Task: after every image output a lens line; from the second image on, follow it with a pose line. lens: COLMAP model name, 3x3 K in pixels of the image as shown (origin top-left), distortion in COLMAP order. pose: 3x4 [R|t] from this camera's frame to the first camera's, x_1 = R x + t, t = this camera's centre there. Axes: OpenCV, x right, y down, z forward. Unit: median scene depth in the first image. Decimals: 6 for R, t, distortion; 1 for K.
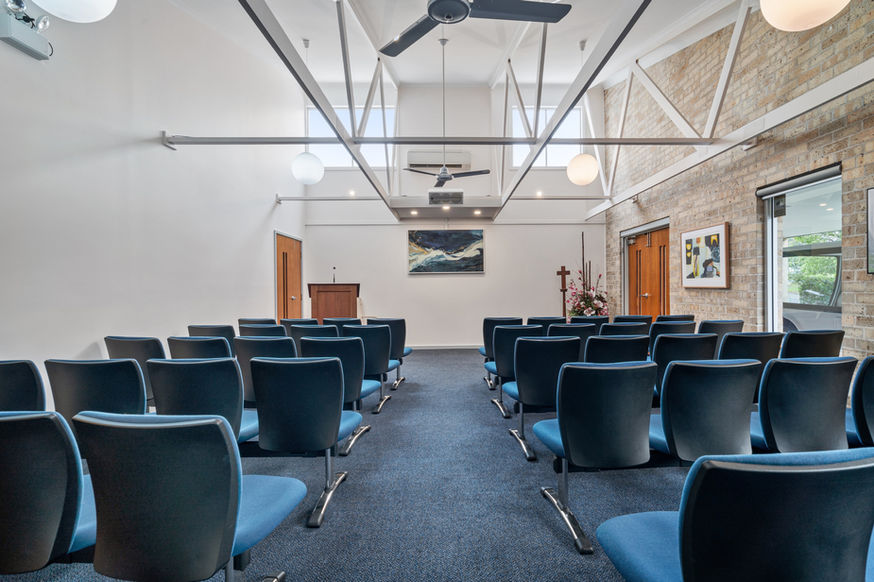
lens RADIAL K [[413.4, 0, 434.2], [0, 413.4, 283.6], [0, 0, 1]] dist [-0.002045, -0.000450]
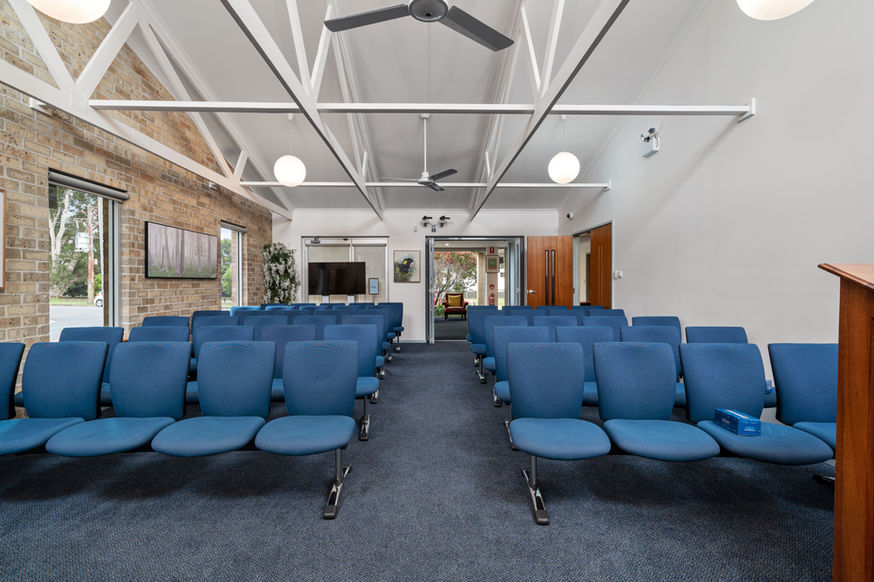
lens RADIAL K [[413.4, 0, 434.2], [0, 413.4, 283.6], [0, 0, 1]] dist [-0.002045, -0.000450]
pose [[-0.998848, 0.009117, -0.047117, 0.058205], [0.009283, 0.999951, -0.003307, 0.011424], [0.047085, -0.003740, -0.998884, 2.063020]]
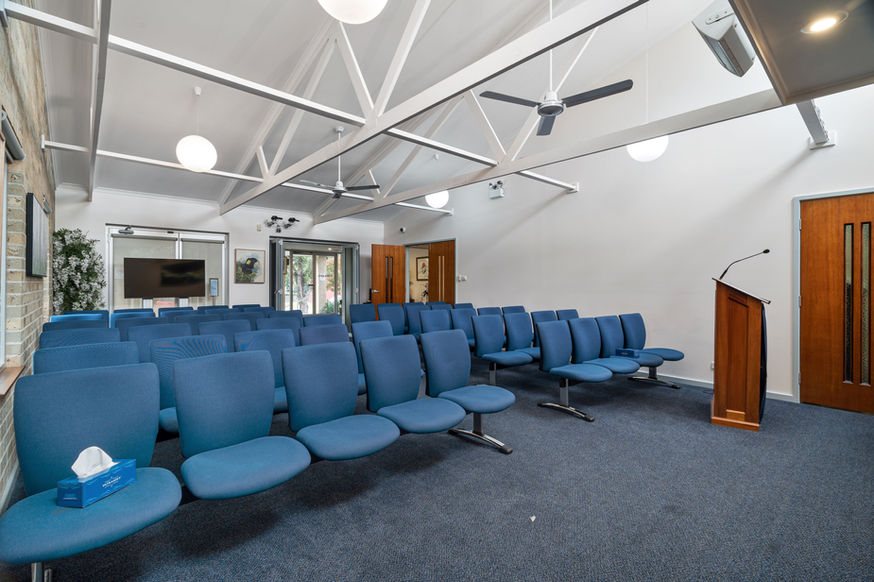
lens RADIAL K [[413.4, 0, 434.2], [0, 413.4, 283.6], [0, 0, 1]] dist [-0.002045, -0.000450]
pose [[-0.730753, 0.003939, -0.682631, 0.810770], [0.008338, 0.999960, -0.003155, 0.011633], [0.682592, -0.007997, -0.730756, 2.011114]]
